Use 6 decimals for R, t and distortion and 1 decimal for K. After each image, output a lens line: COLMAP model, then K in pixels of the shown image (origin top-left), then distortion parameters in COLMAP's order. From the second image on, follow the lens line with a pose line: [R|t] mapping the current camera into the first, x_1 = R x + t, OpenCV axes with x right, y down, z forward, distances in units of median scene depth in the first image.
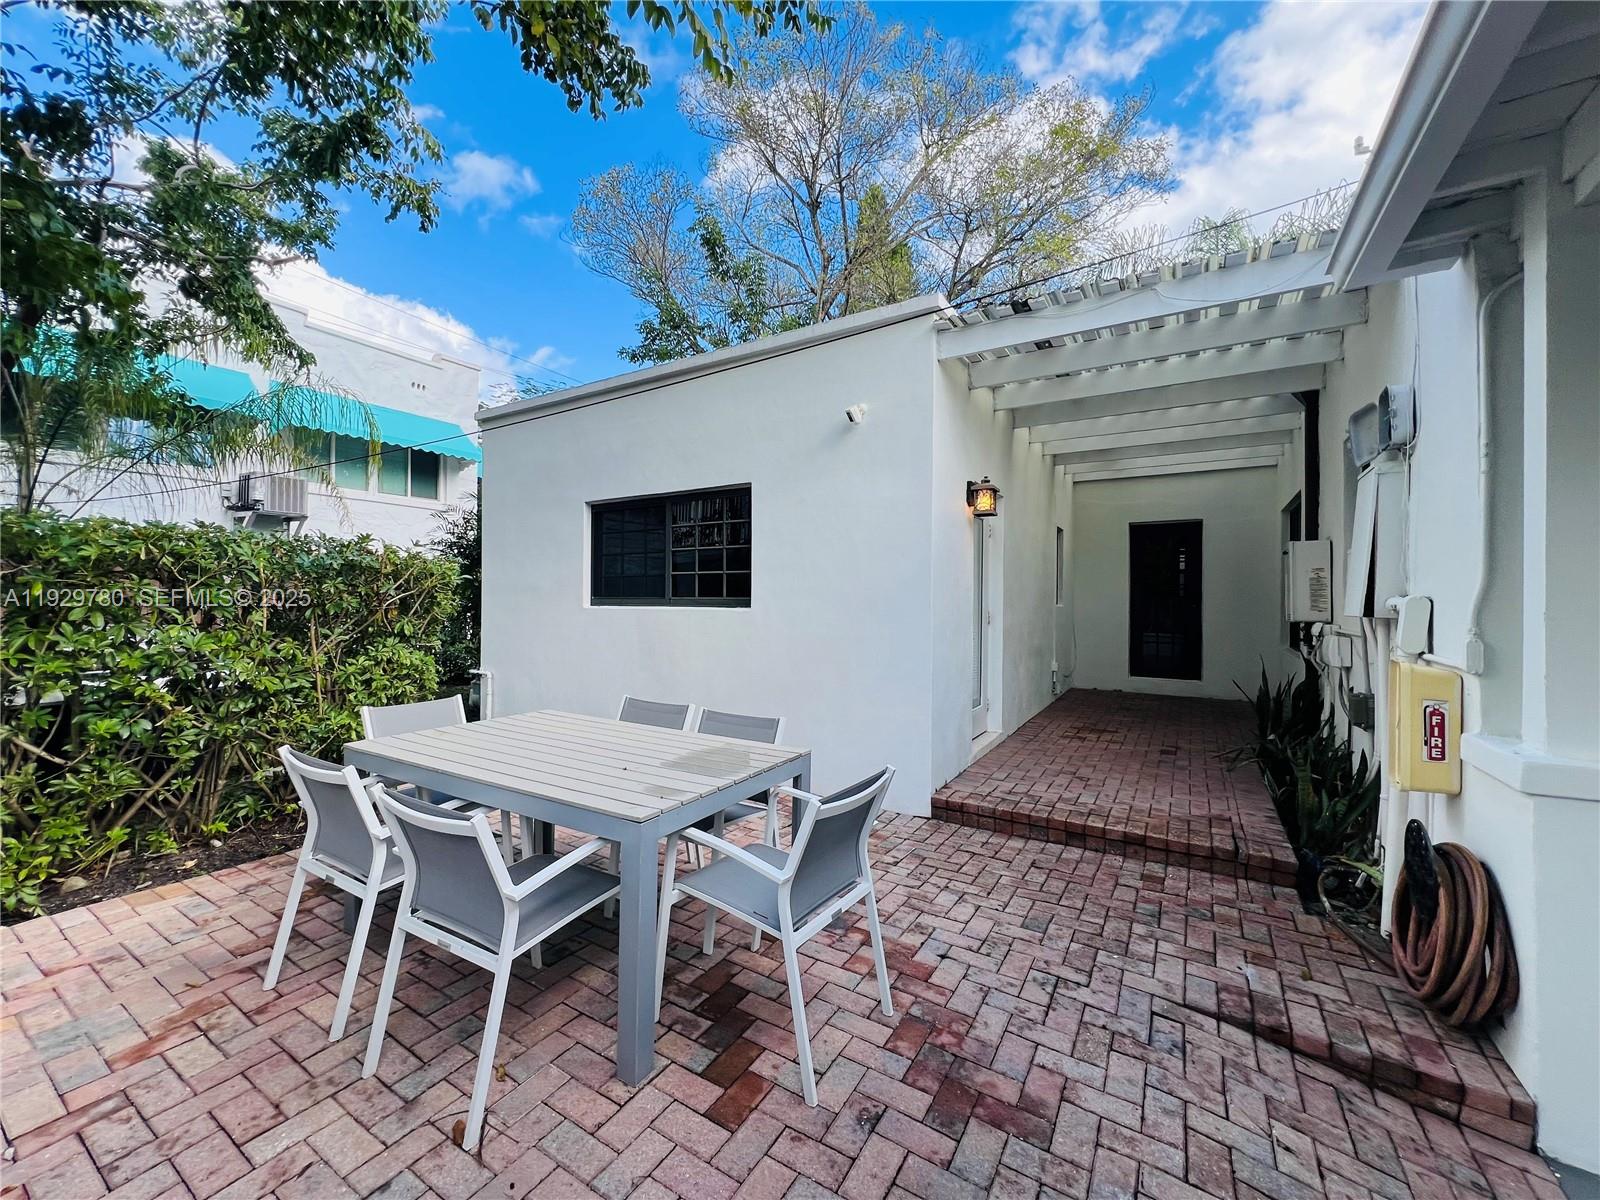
lens RADIAL K [[645.1, 0, 795.1], [0, 645.1, 596.8], [0, 0, 1]] dist [0.000958, 0.000385]
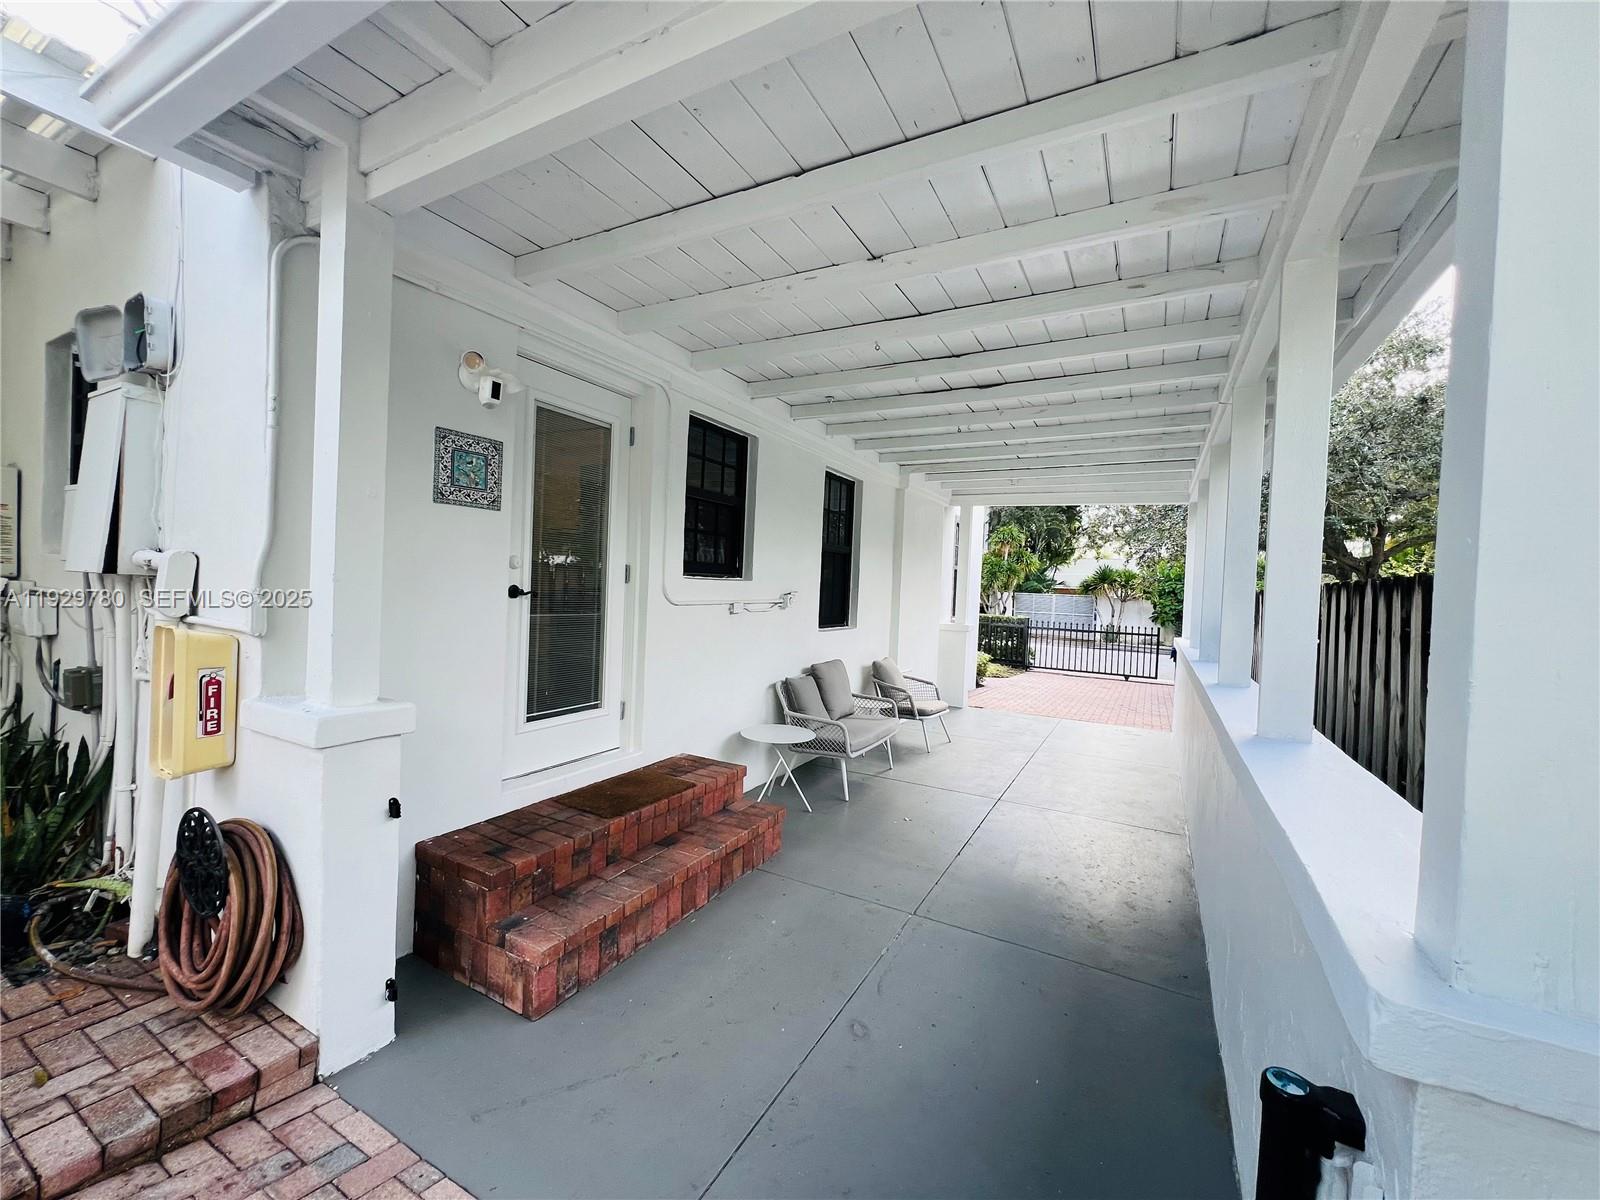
lens RADIAL K [[645.1, 0, 795.1], [0, 645.1, 596.8], [0, 0, 1]] dist [0.000958, 0.000385]
pose [[-0.049201, -0.027996, 0.998396, 0.058352], [-0.048787, 0.998481, 0.025594, -0.002157], [-0.997597, -0.047449, -0.050492, 0.255774]]
